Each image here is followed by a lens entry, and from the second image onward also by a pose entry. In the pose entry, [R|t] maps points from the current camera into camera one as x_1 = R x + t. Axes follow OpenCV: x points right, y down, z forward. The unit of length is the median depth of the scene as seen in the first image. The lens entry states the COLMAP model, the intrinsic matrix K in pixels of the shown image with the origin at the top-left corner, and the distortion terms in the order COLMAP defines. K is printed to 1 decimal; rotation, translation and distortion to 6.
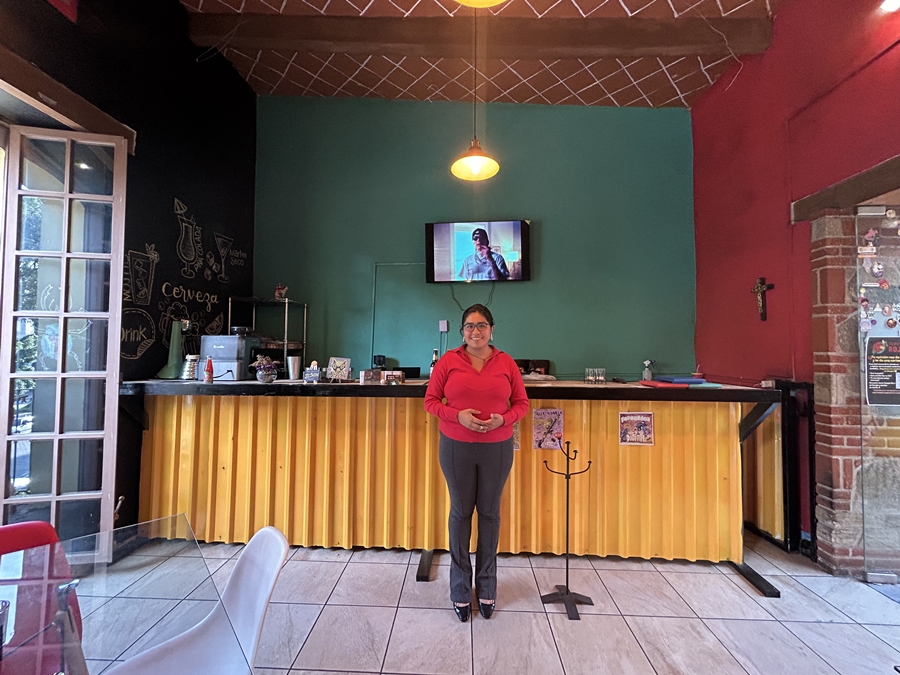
lens RADIAL K [[365.8, 0, 450.1], [0, 365.8, 339.0], [0, 0, 1]] dist [-0.000670, -0.000427]
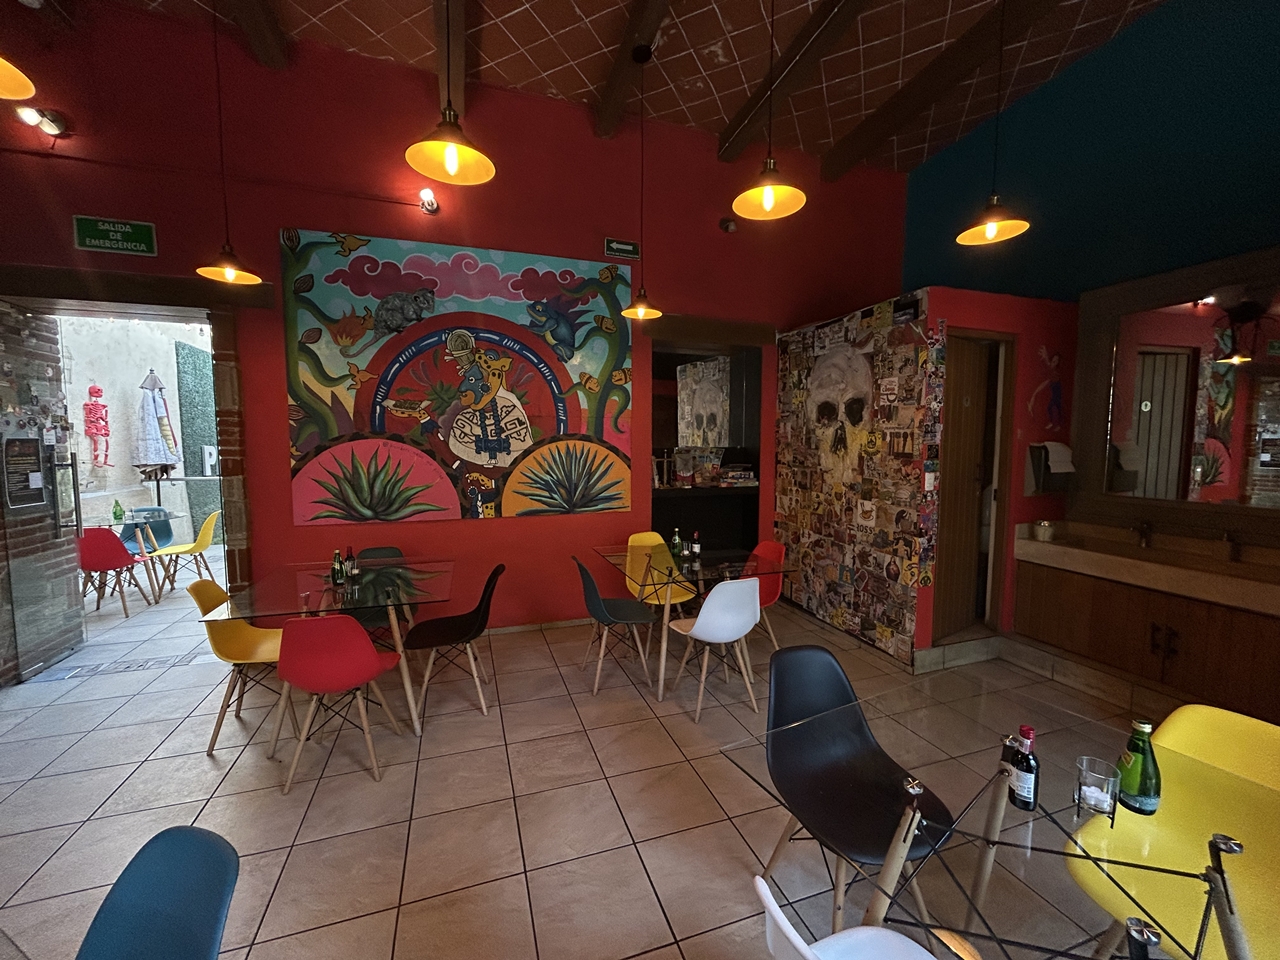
lens RADIAL K [[520.3, 0, 639.6], [0, 520.3, 482.1], [0, 0, 1]] dist [-0.000670, -0.000427]
pose [[-0.359703, -0.086209, 0.929076, -0.745935], [-0.036739, 0.996259, 0.078219, -0.059029], [-0.932343, -0.005998, -0.361525, -0.069138]]
